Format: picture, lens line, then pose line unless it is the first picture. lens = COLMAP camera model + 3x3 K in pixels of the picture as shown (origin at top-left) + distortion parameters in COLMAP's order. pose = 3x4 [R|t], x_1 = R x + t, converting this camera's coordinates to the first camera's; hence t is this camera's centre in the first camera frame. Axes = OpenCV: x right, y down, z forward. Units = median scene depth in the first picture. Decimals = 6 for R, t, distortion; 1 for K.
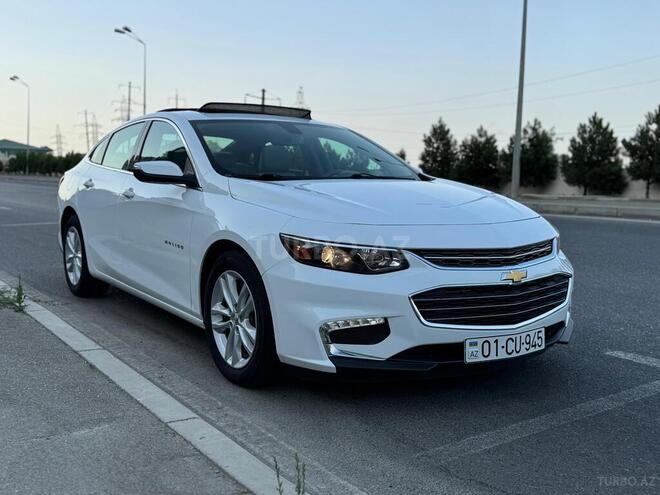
lens RADIAL K [[683.4, 0, 322.7], [0, 683.4, 250.0], [0, 0, 1]] dist [0.170787, -0.375975]
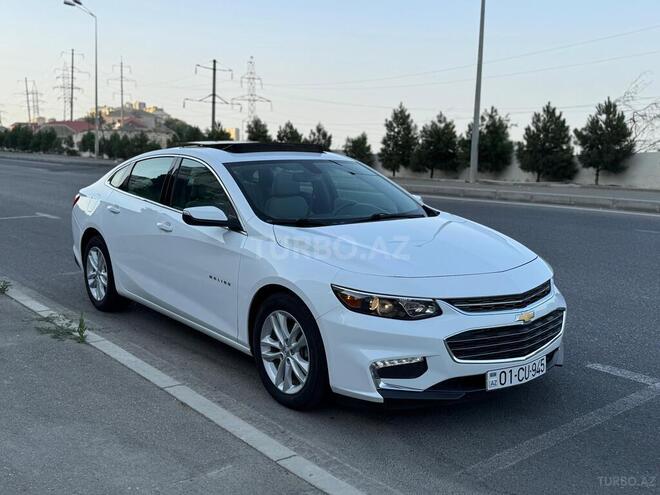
lens RADIAL K [[683.4, 0, 322.7], [0, 683.4, 250.0], [0, 0, 1]] dist [0.170787, -0.375975]
pose [[0.997184, -0.011614, 0.074089, -0.142312], [0.008178, 0.998884, 0.046522, -0.120167], [-0.074546, -0.045786, 0.996166, -0.152781]]
